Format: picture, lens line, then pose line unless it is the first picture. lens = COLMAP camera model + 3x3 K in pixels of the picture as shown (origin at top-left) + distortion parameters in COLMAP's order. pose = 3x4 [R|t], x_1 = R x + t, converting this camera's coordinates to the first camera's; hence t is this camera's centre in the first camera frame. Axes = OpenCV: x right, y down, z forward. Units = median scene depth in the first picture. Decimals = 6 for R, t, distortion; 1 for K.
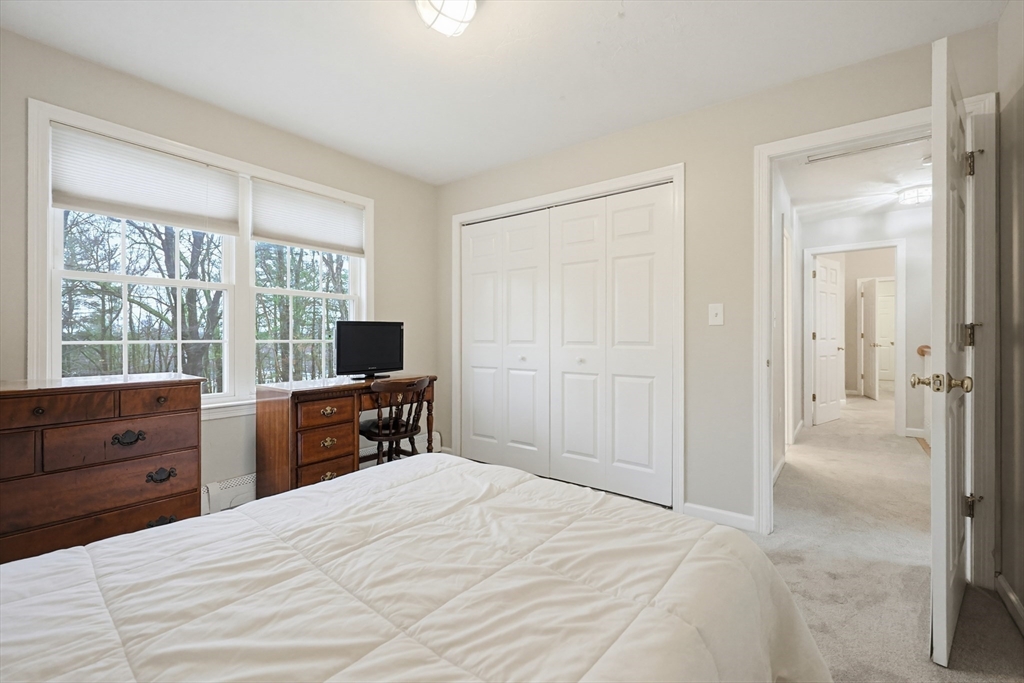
lens RADIAL K [[436.8, 0, 511.3], [0, 436.8, 342.5], [0, 0, 1]] dist [-0.000024, 0.000086]
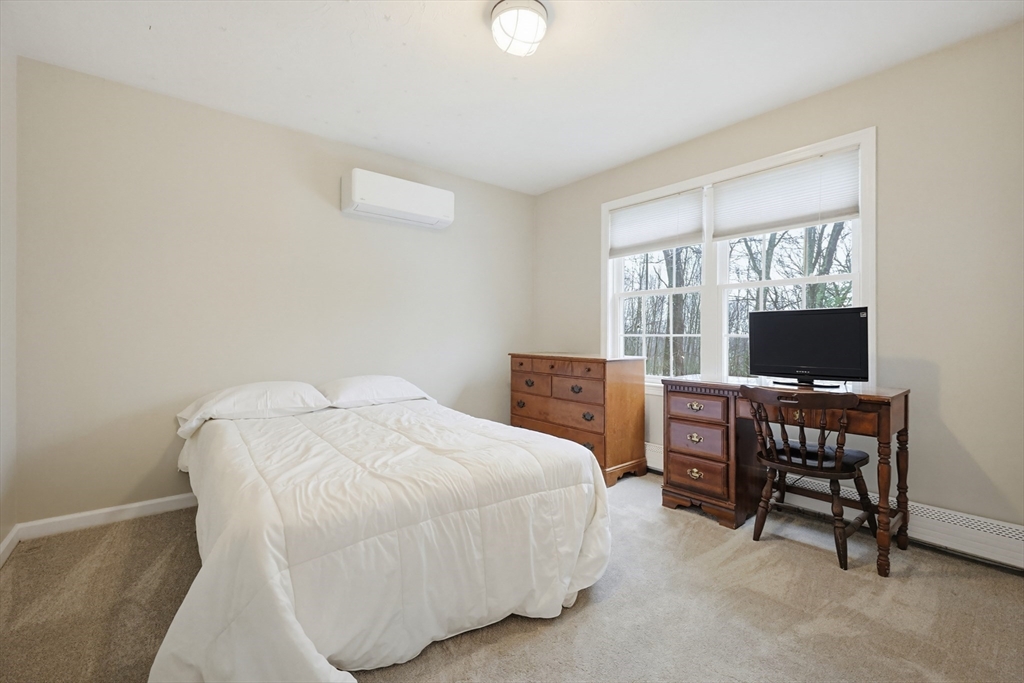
lens RADIAL K [[436.8, 0, 511.3], [0, 436.8, 342.5], [0, 0, 1]] dist [-0.000024, 0.000086]
pose [[-0.229369, 0.019949, -0.973135, 0.612109], [-0.011426, 0.999666, 0.023186, -0.004611], [0.973272, 0.016437, -0.229064, 0.793559]]
